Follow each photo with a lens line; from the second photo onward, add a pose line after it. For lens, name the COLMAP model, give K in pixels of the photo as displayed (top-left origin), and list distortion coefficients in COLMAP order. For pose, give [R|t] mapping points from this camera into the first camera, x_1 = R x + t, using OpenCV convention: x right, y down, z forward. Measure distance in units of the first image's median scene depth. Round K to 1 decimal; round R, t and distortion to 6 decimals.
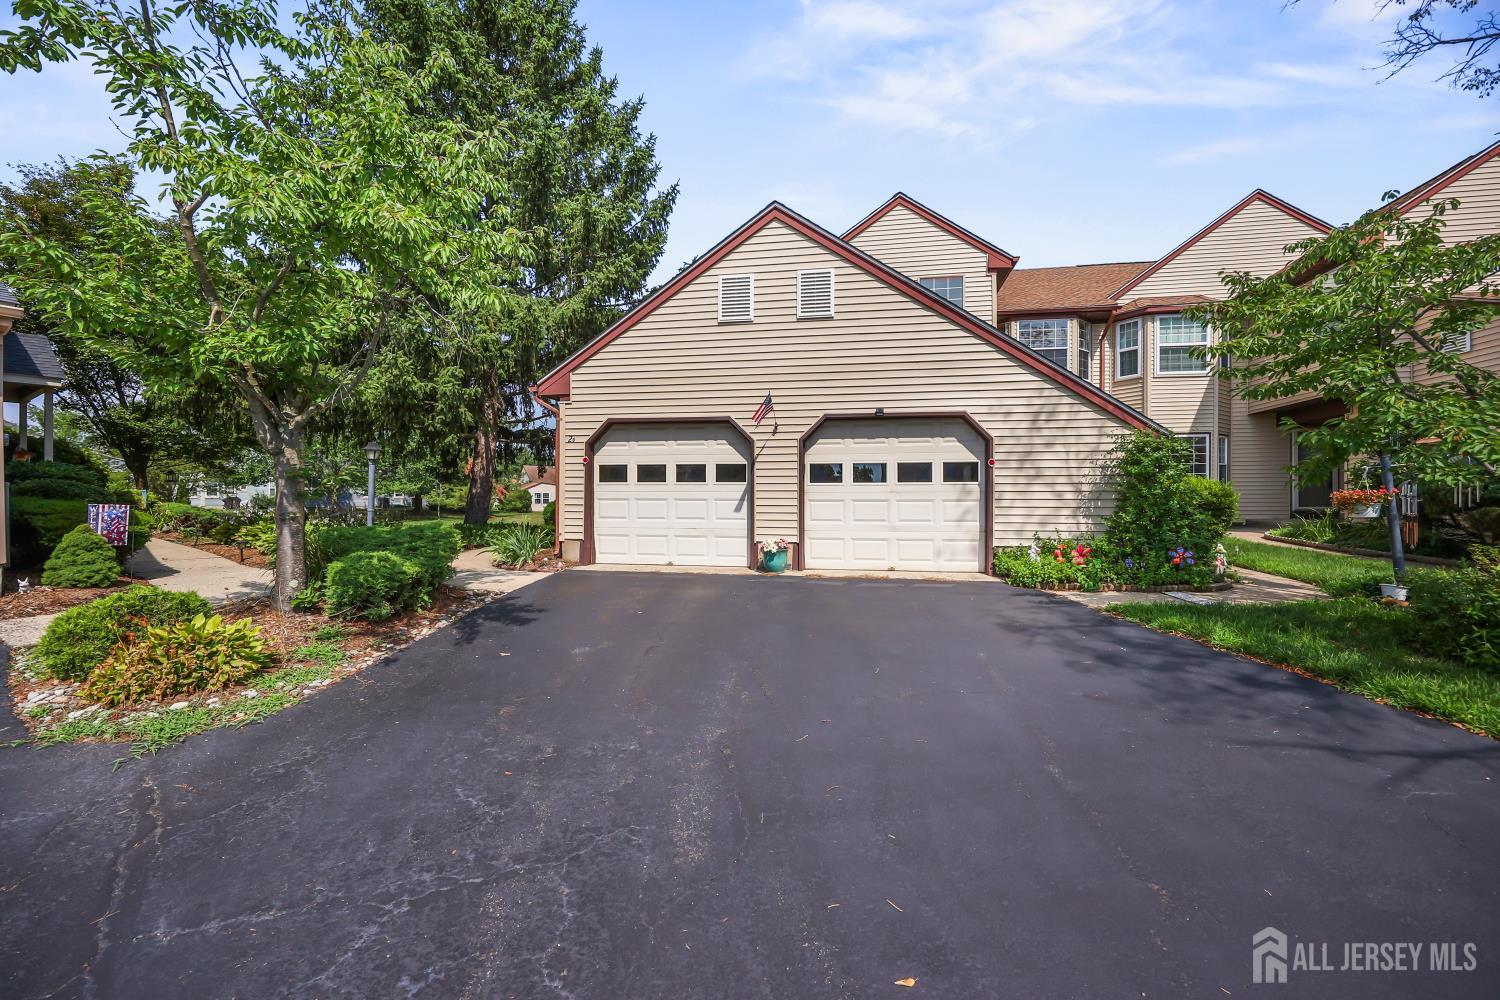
lens RADIAL K [[620.1, 0, 751.0], [0, 620.1, 492.4], [0, 0, 1]] dist [0.002150, 0.000061]
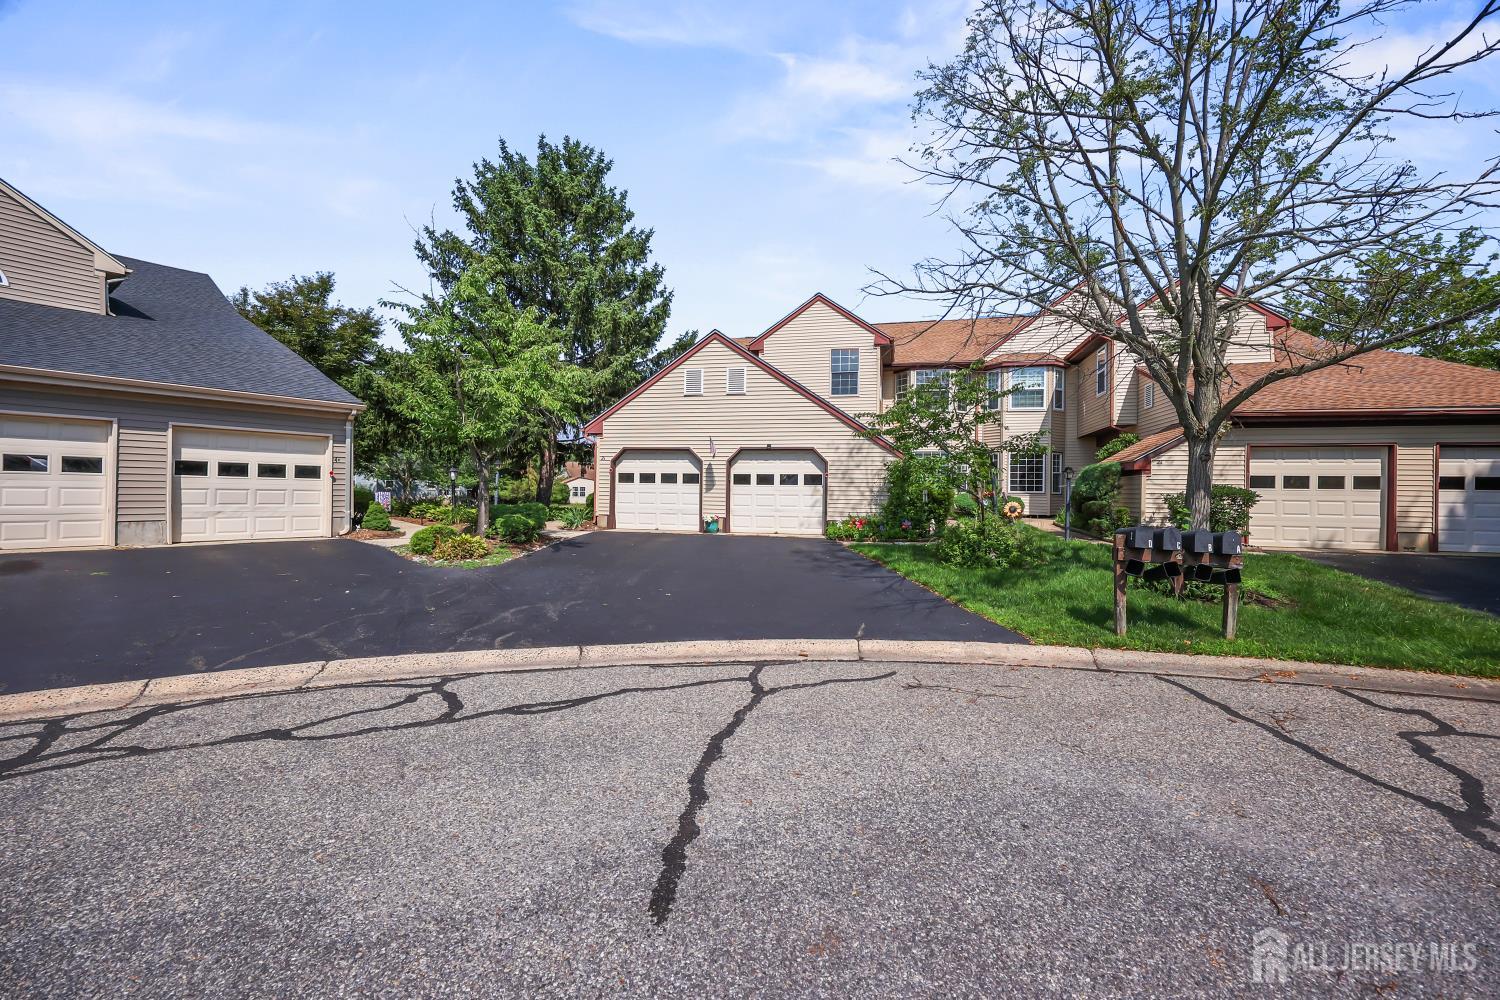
lens RADIAL K [[620.1, 0, 749.9], [0, 620.1, 487.1], [0, 0, 1]] dist [0.002150, 0.000061]
pose [[0.998419, 0.010913, -0.055145, 0.236094], [-0.010982, 0.999939, -0.000951, -0.006625], [0.055132, 0.001555, 0.998478, -0.774384]]
